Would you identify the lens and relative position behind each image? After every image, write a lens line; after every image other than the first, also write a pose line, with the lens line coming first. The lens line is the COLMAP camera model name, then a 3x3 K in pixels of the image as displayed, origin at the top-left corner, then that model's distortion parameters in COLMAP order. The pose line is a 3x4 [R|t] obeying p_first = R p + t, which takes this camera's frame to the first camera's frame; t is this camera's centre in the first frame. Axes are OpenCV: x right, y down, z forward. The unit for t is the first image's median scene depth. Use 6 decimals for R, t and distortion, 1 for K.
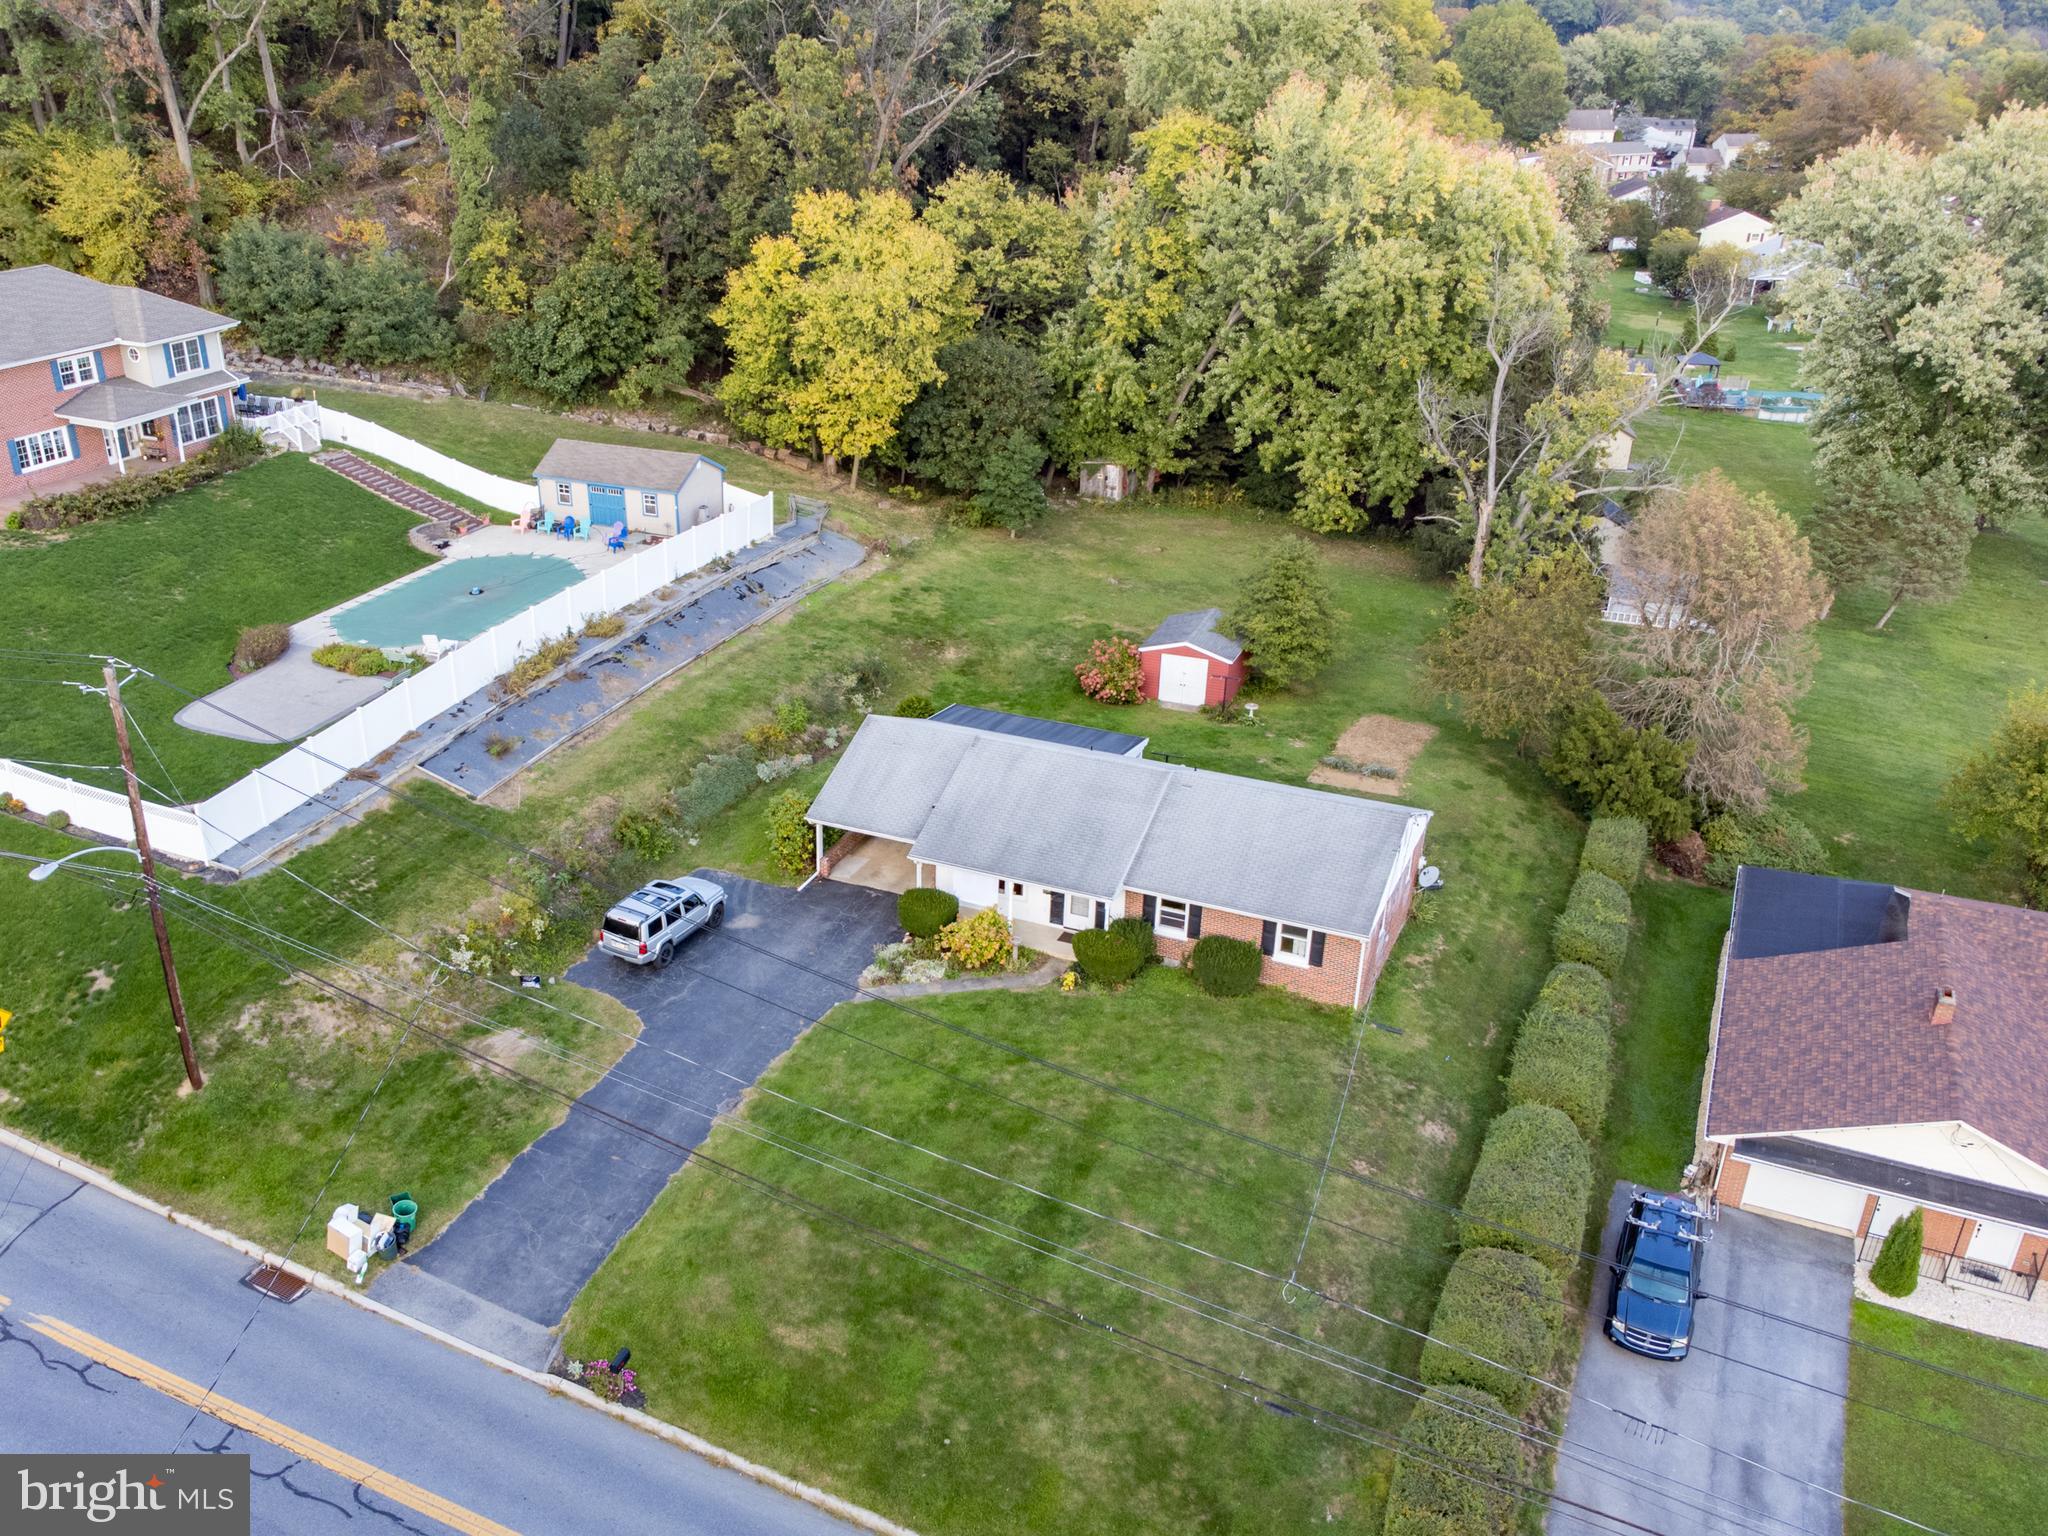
lens RADIAL K [[1671.9, 0, 898.6], [0, 1671.9, 871.7], [0, 0, 1]] dist [0.014428, 0.016662]
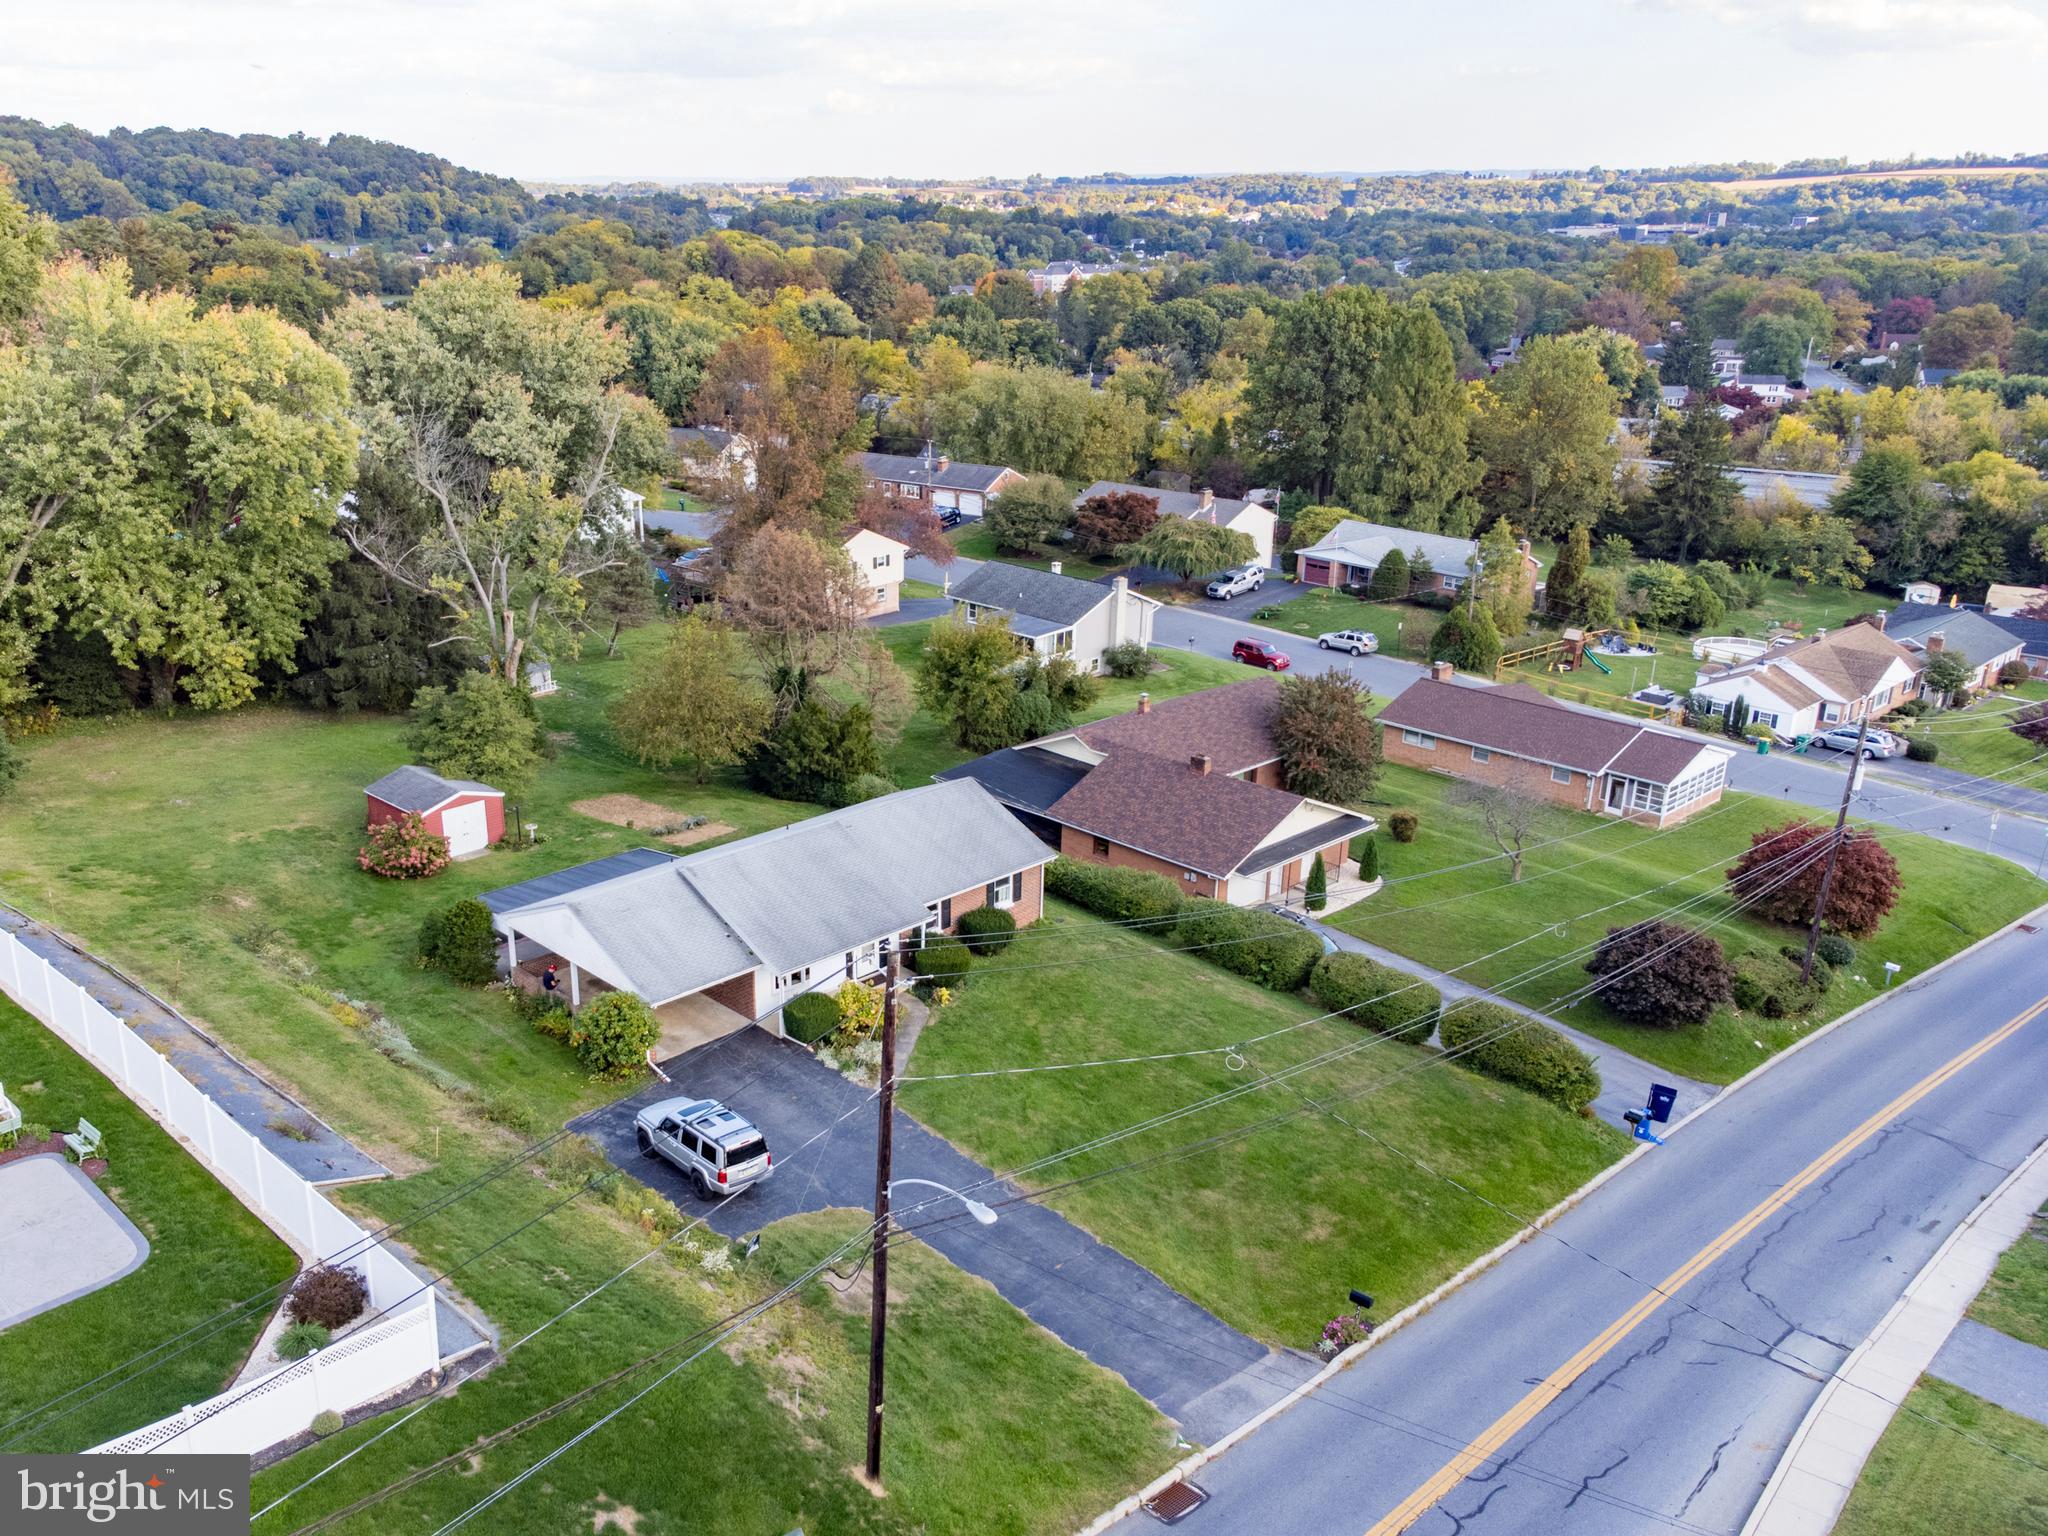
lens RADIAL K [[1671.9, 0, 898.6], [0, 1671.9, 871.7], [0, 0, 1]] dist [0.014428, 0.016662]
pose [[0.374662, -0.351081, 0.858121, -0.616287], [0.433414, 0.884504, 0.172643, -0.157972], [-0.819623, 0.307238, 0.483553, 0.328454]]
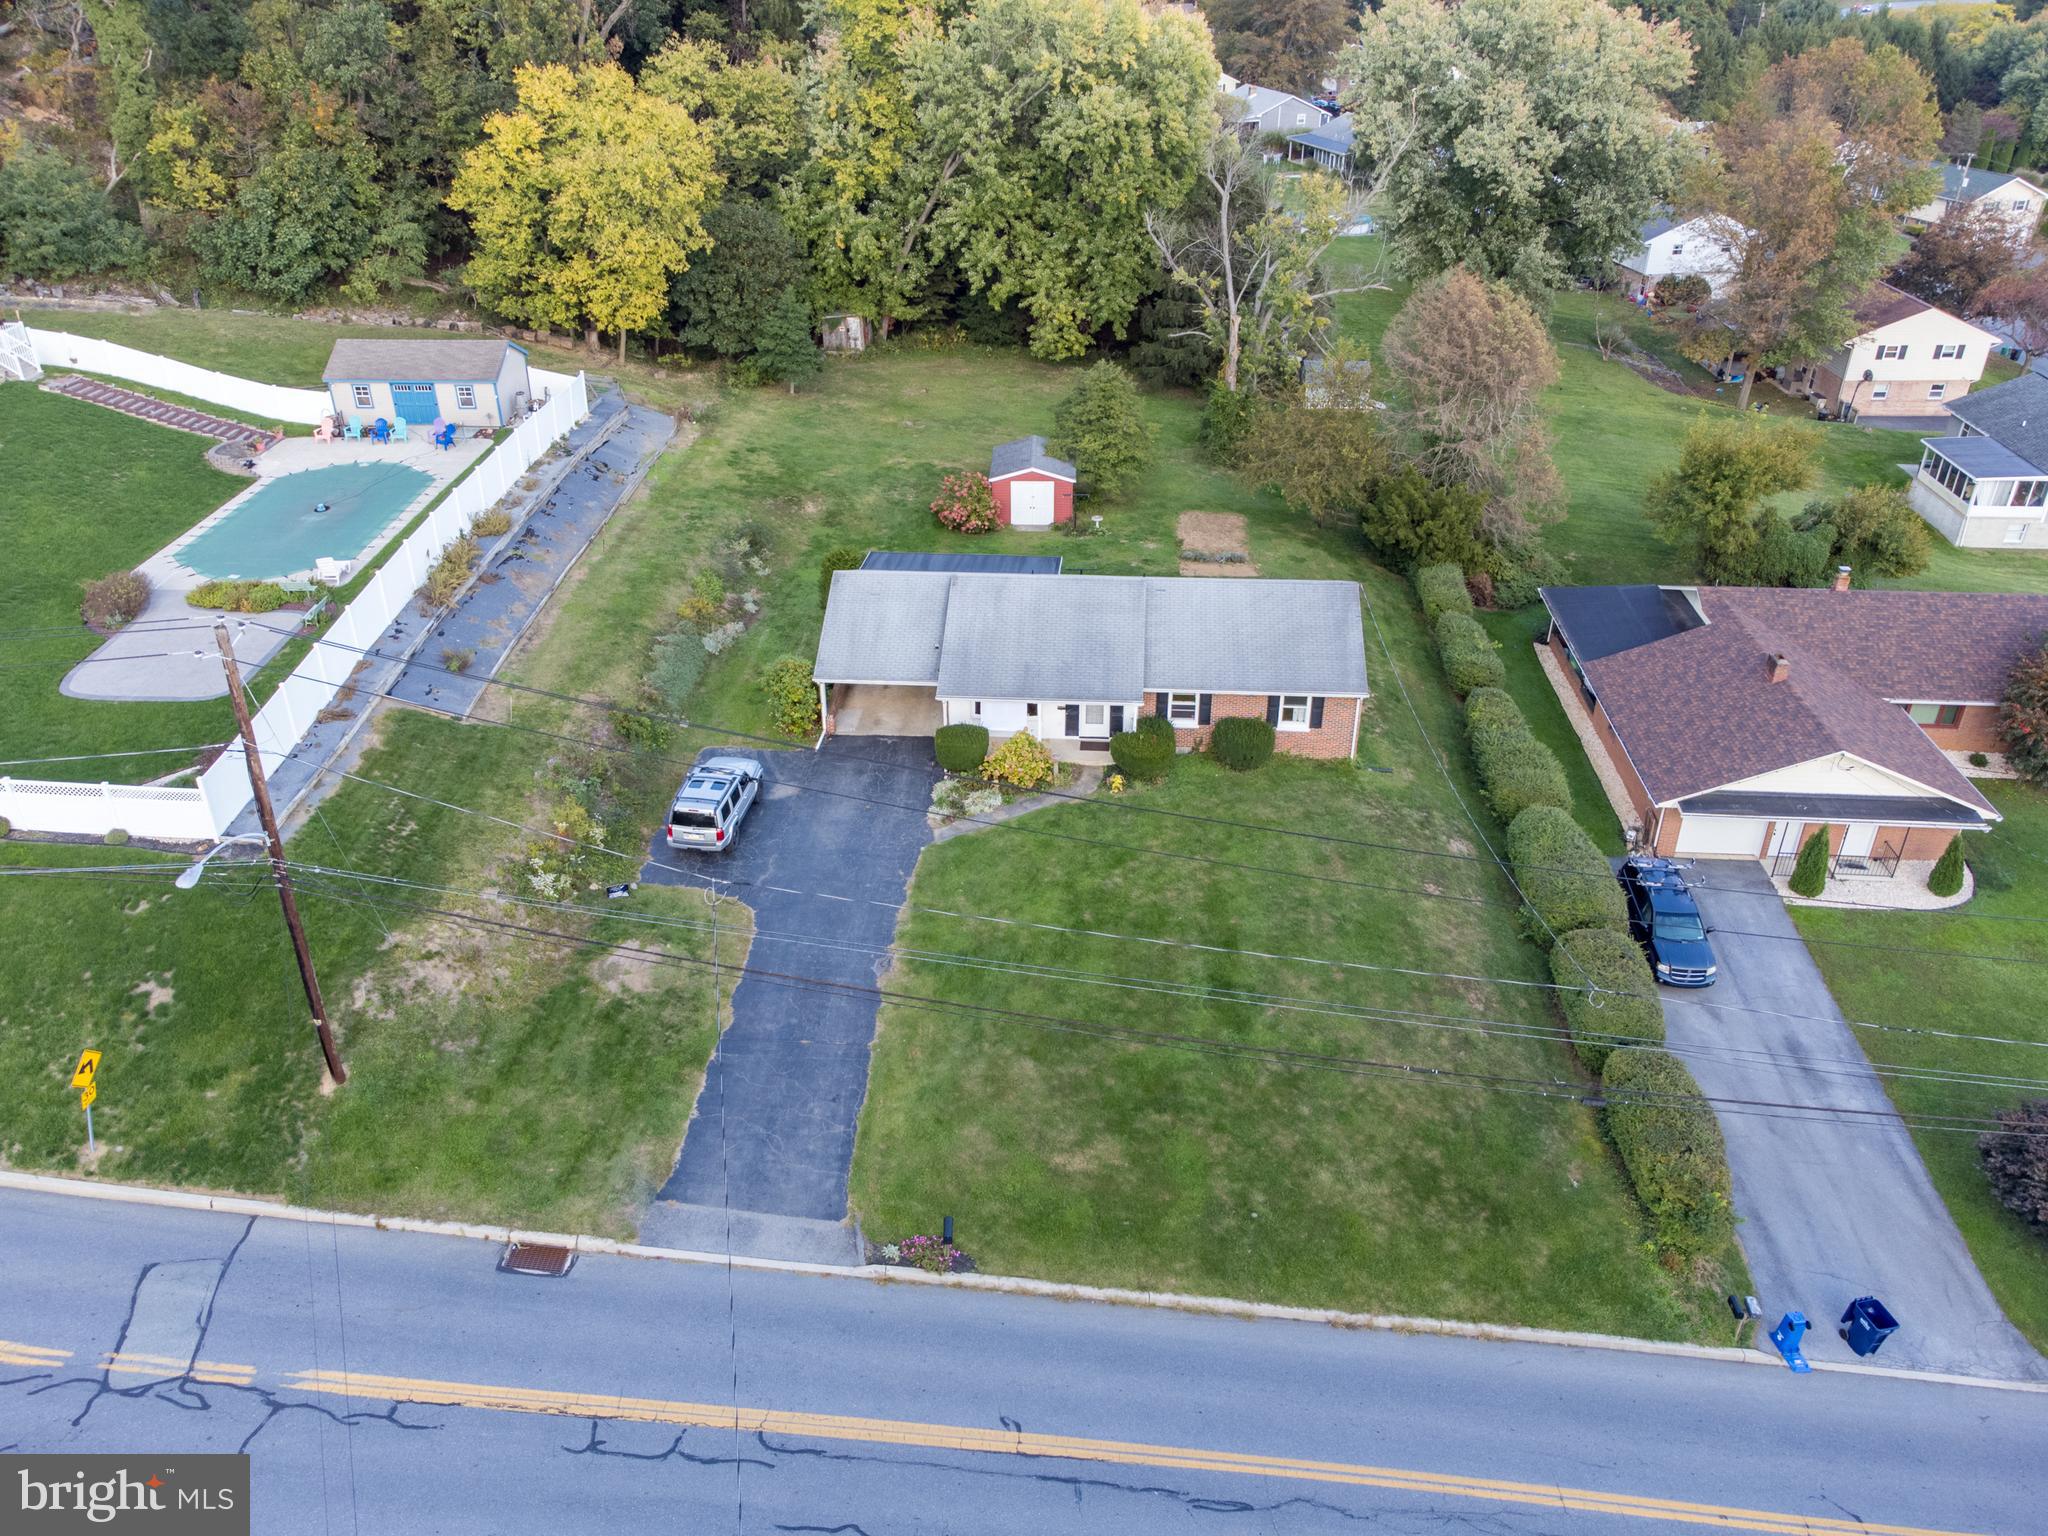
lens RADIAL K [[1504.7, 0, 1013.3], [0, 1504.7, 768.5], [0, 0, 1]] dist [0.012074, 0.025188]
pose [[0.928914, -0.189636, 0.318052, -0.193163], [0.174916, 0.981761, 0.074500, -0.020299], [-0.326379, -0.013571, 0.945142, 0.076155]]
